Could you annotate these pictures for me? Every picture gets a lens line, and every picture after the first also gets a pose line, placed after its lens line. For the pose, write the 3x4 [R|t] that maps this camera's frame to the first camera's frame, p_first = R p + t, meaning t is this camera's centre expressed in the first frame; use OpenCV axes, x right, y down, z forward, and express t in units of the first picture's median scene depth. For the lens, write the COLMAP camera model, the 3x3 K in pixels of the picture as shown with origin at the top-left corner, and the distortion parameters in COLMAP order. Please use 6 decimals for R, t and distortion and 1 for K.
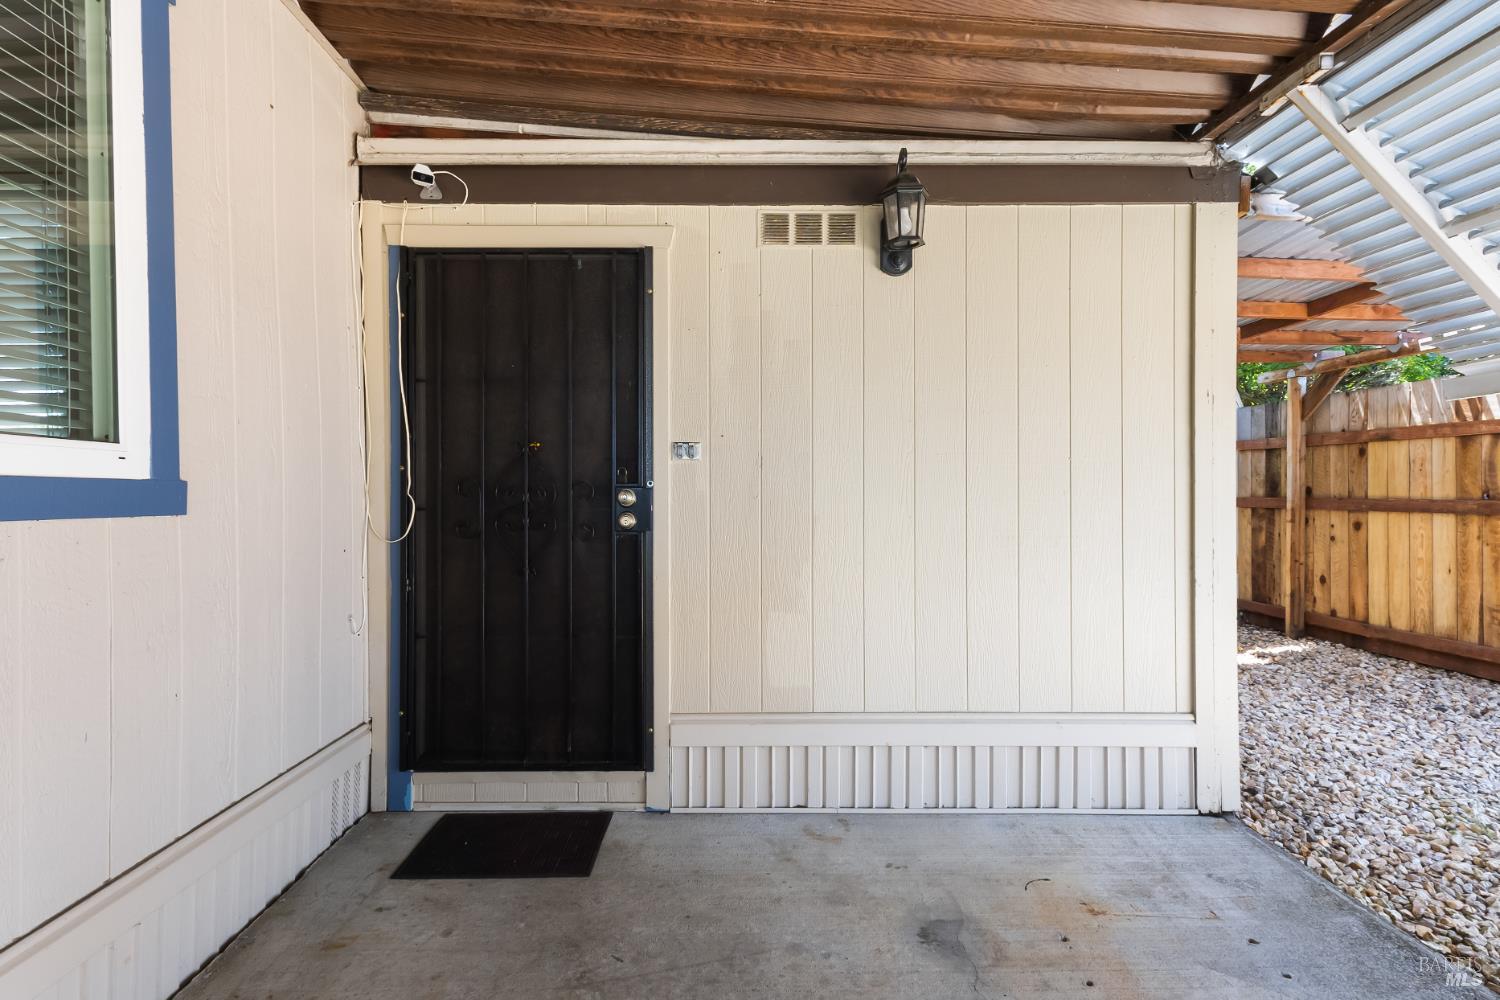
lens RADIAL K [[685.6, 0, 745.3], [0, 685.6, 497.6], [0, 0, 1]] dist [0.019730, -0.006847]
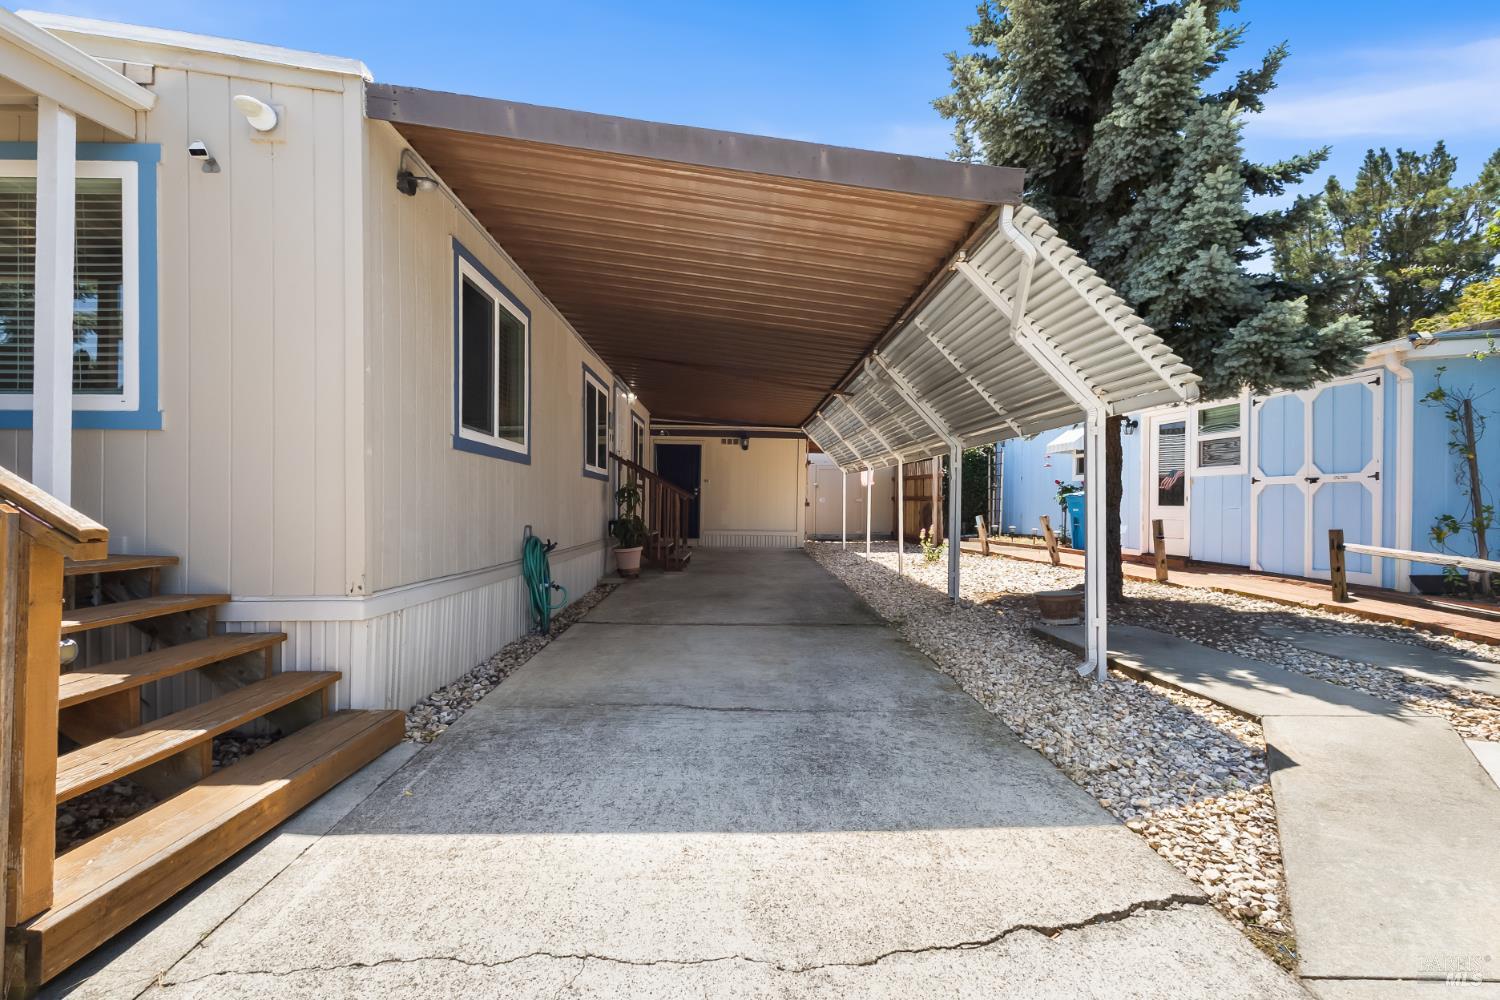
lens RADIAL K [[685.6, 0, 745.3], [0, 685.6, 497.6], [0, 0, 1]] dist [0.019730, -0.006847]
pose [[0.999560, 0.019796, -0.022084, 0.199761], [-0.020053, 0.999733, -0.011505, 0.070239], [0.021850, 0.011942, 0.999690, -2.595641]]
